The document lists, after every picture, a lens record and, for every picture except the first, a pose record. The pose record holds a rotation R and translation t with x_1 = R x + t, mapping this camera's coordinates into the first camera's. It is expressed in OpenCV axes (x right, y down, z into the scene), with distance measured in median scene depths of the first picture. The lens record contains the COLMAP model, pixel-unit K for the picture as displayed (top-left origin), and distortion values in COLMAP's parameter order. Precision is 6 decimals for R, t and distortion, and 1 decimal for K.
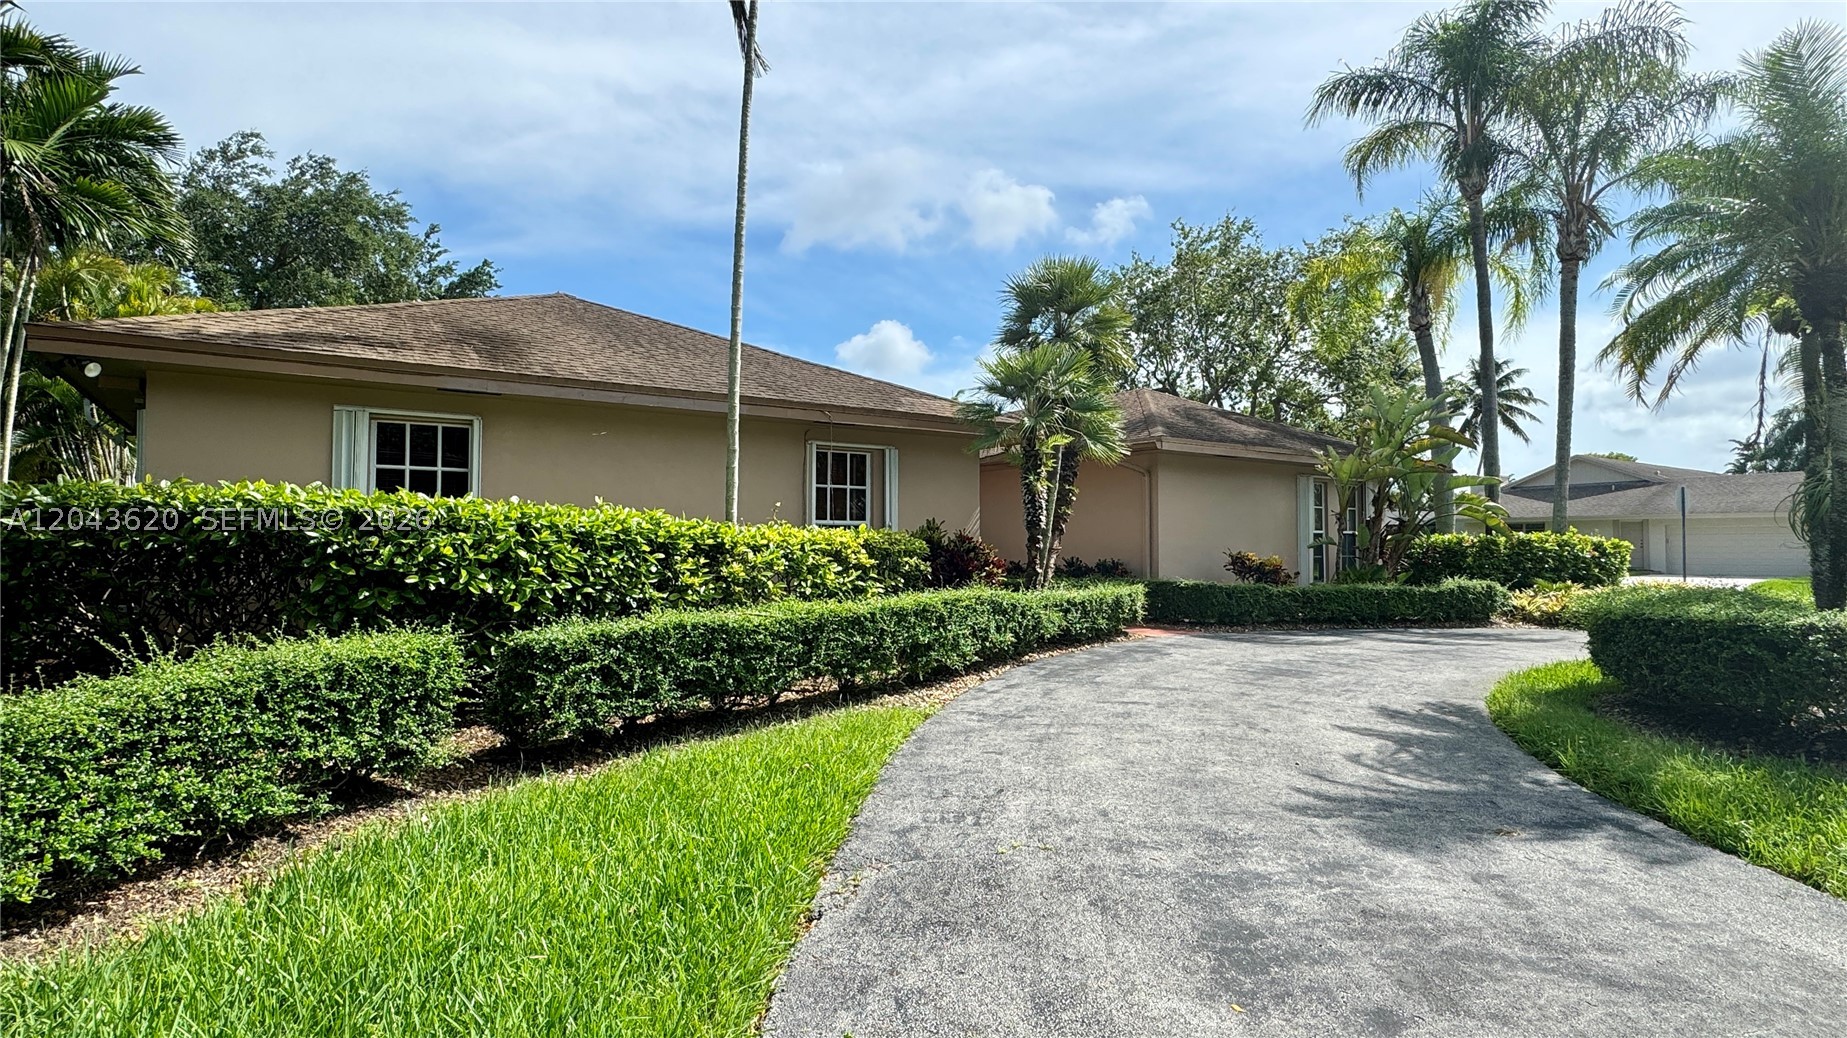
lens RADIAL K [[948.8, 0, 923.5], [0, 948.8, 519.0], [0, 0, 1]] dist [-0.001419, -0.000112]
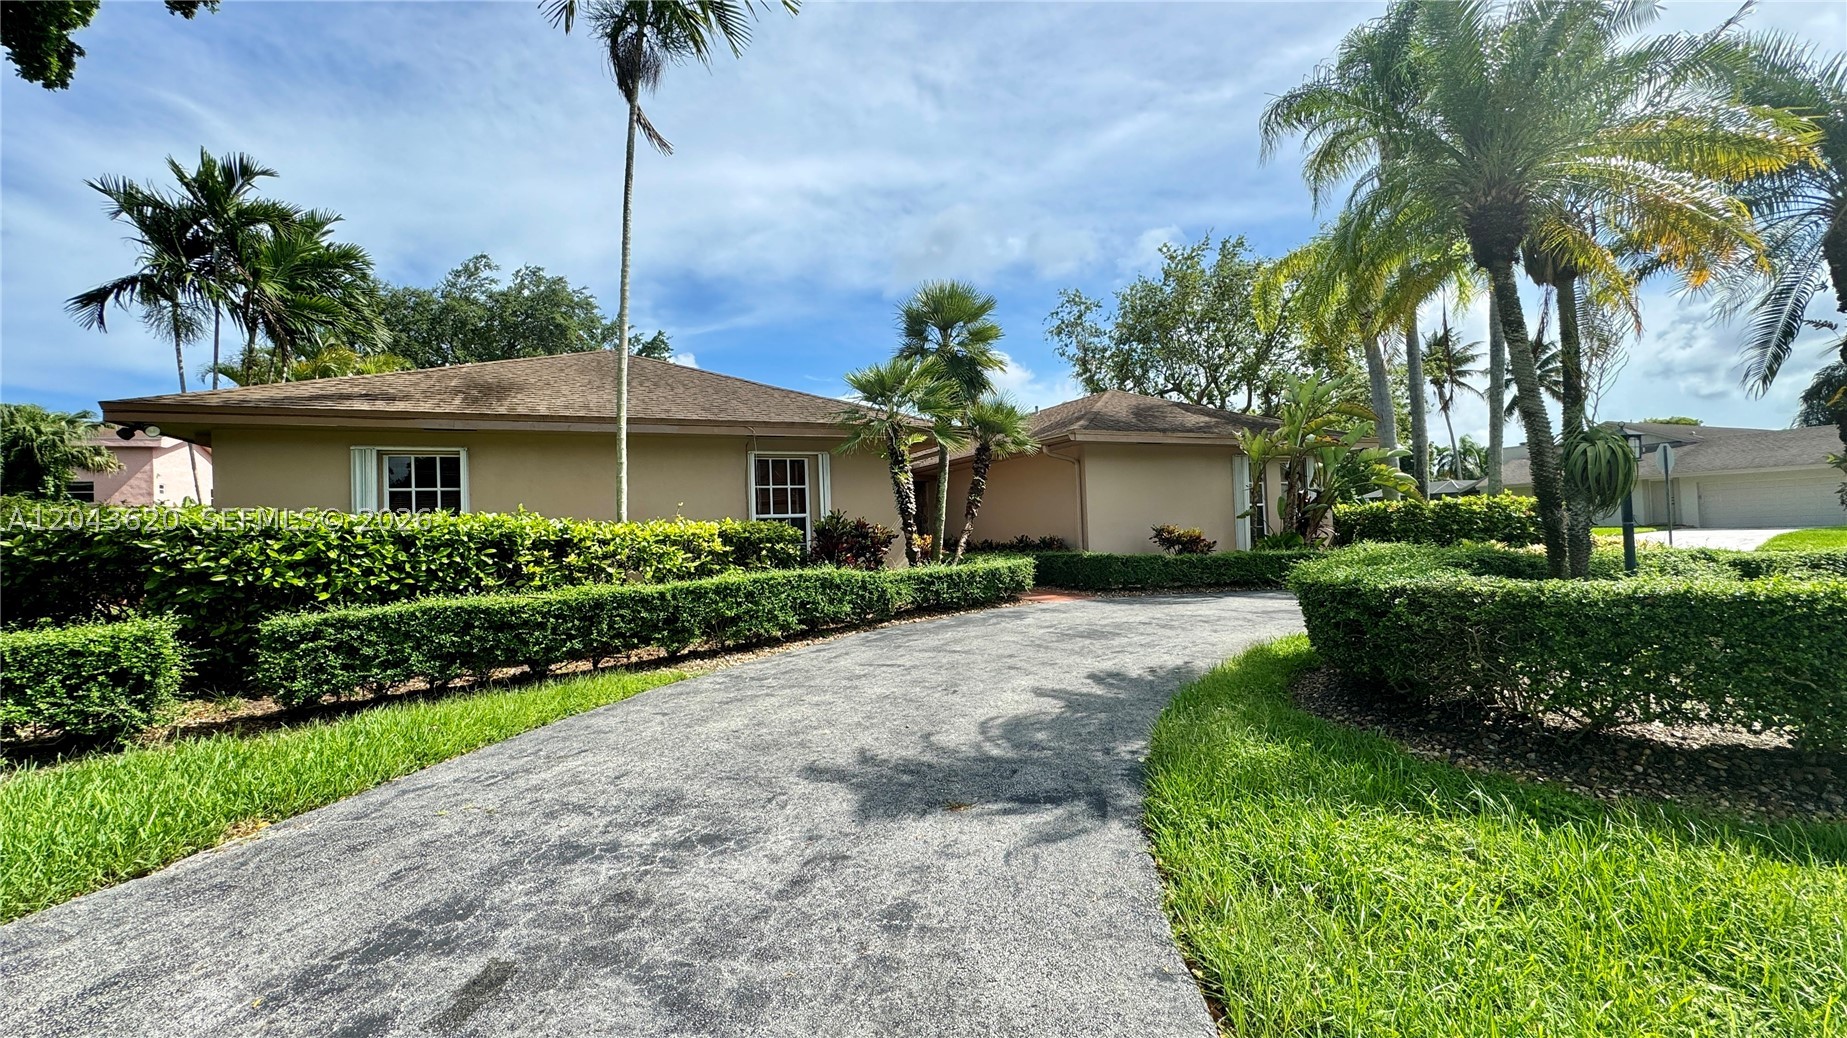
lens RADIAL K [[738.8, 0, 923.5], [0, 738.8, 519.0], [0, 0, 1]] dist [-0.001245, -0.000337]
pose [[0.981775, -0.041730, -0.185411, 0.345351], [0.044124, 0.998987, 0.008798, 0.009617], [0.184856, -0.016818, 0.982622, 0.110456]]
